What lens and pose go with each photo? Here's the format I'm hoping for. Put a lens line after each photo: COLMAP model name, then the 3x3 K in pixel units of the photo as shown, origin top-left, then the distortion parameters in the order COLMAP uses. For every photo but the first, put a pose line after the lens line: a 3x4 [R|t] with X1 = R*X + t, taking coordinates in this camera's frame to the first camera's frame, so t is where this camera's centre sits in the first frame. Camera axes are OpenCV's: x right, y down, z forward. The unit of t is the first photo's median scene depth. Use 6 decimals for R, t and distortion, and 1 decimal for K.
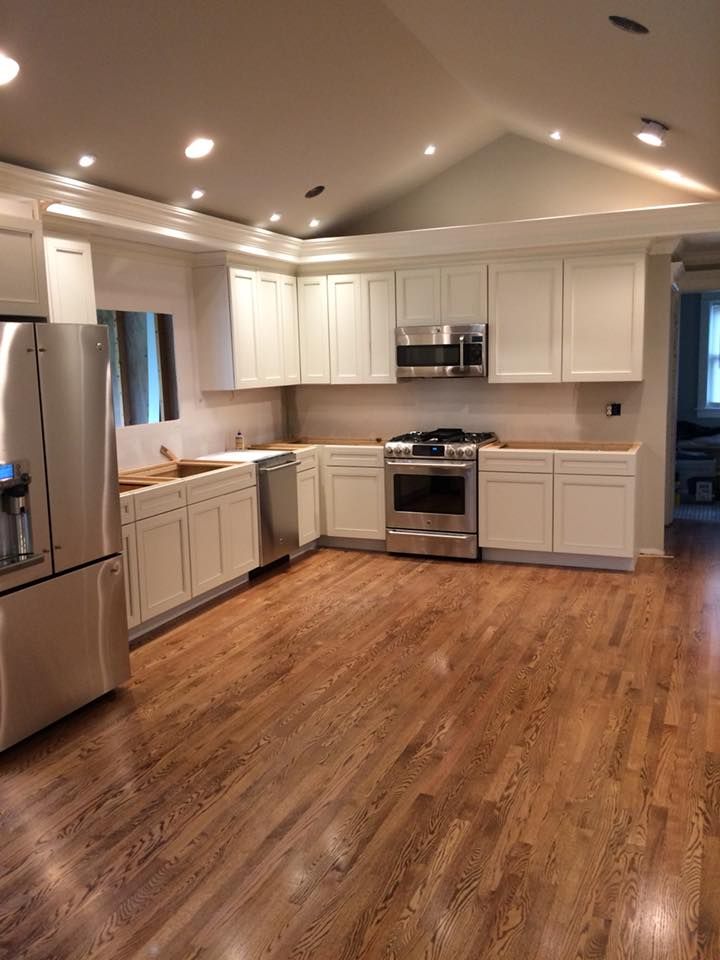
lens RADIAL K [[789.1, 0, 358.8], [0, 789.1, 463.9], [0, 0, 1]] dist [0.034791, -0.056662]
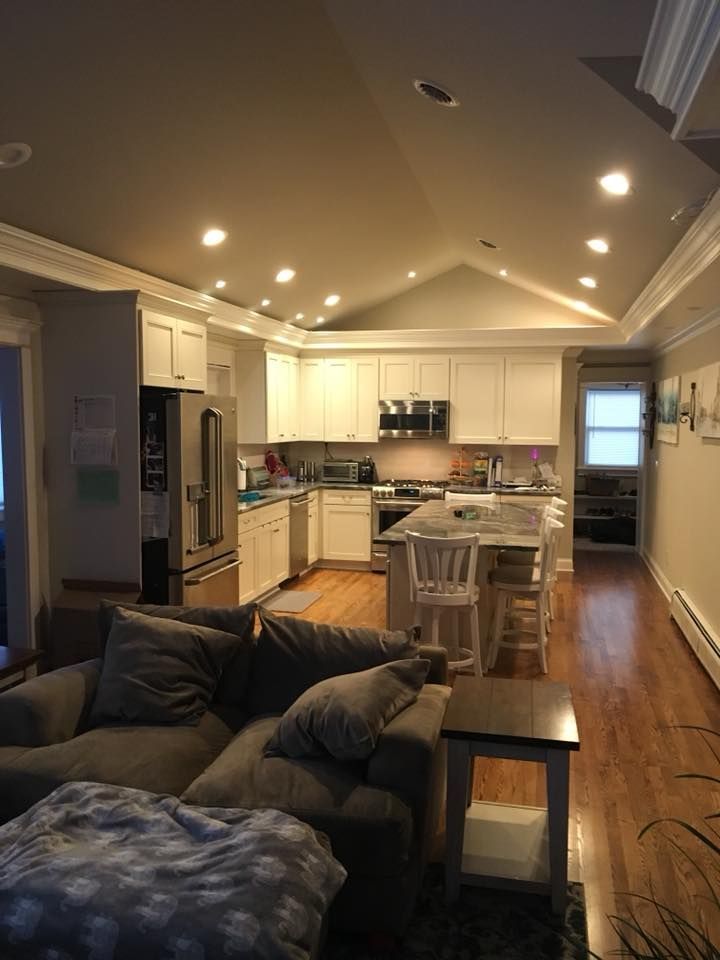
lens RADIAL K [[766.7, 0, 357.4], [0, 766.7, 467.2], [0, 0, 1]] dist [0.001171, -0.000129]
pose [[0.984860, 0.021011, 0.172075, -0.215674], [-0.009072, 0.997514, -0.069879, 0.030862], [-0.173115, 0.067260, 0.982602, -0.259956]]
